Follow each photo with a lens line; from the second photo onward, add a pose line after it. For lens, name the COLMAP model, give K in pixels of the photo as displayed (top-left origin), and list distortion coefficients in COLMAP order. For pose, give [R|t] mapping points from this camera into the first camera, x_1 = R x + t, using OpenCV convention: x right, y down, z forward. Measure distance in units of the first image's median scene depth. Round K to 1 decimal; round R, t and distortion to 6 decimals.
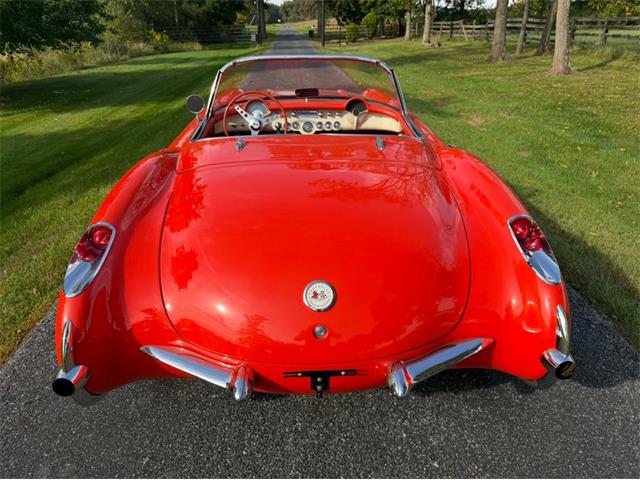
lens RADIAL K [[450.9, 0, 315.9], [0, 450.9, 243.4], [0, 0, 1]] dist [0.015525, -0.034209]
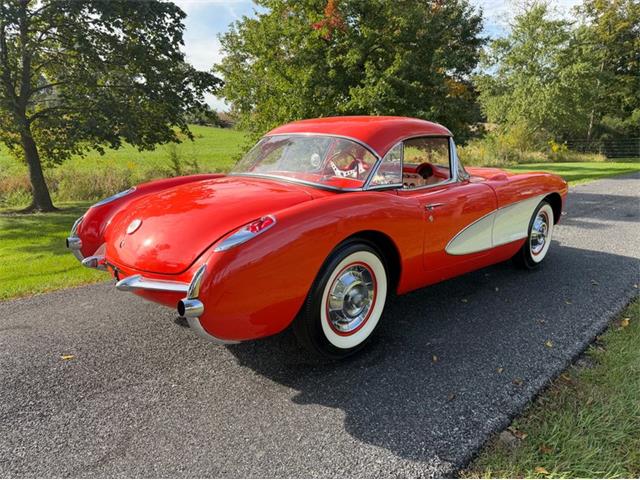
lens RADIAL K [[450.9, 0, 319.1], [0, 450.9, 244.5], [0, 0, 1]] dist [0.015525, -0.034209]
pose [[0.649013, 0.180038, -0.739168, 0.916175], [-0.341178, 0.937293, -0.071270, 0.035491], [0.679985, 0.298443, 0.669740, 0.177750]]
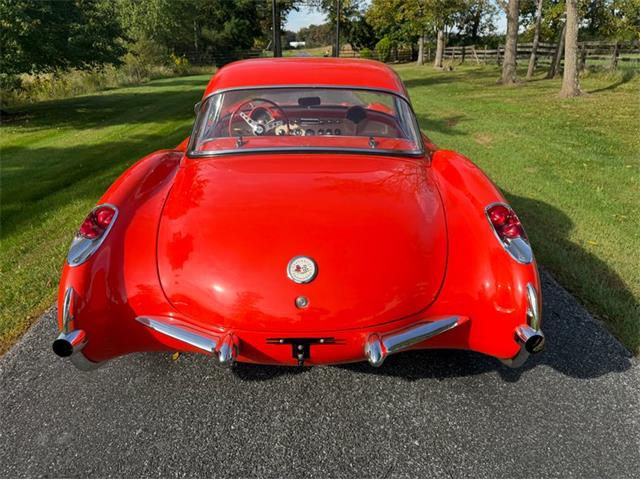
lens RADIAL K [[450.9, 0, 315.6], [0, 450.9, 239.6], [0, 0, 1]] dist [0.015525, -0.034209]
pose [[0.999440, 0.013920, -0.030415, 0.038941], [-0.015598, 0.998329, -0.055649, 0.056067], [0.029589, 0.056092, 0.997987, -0.039347]]
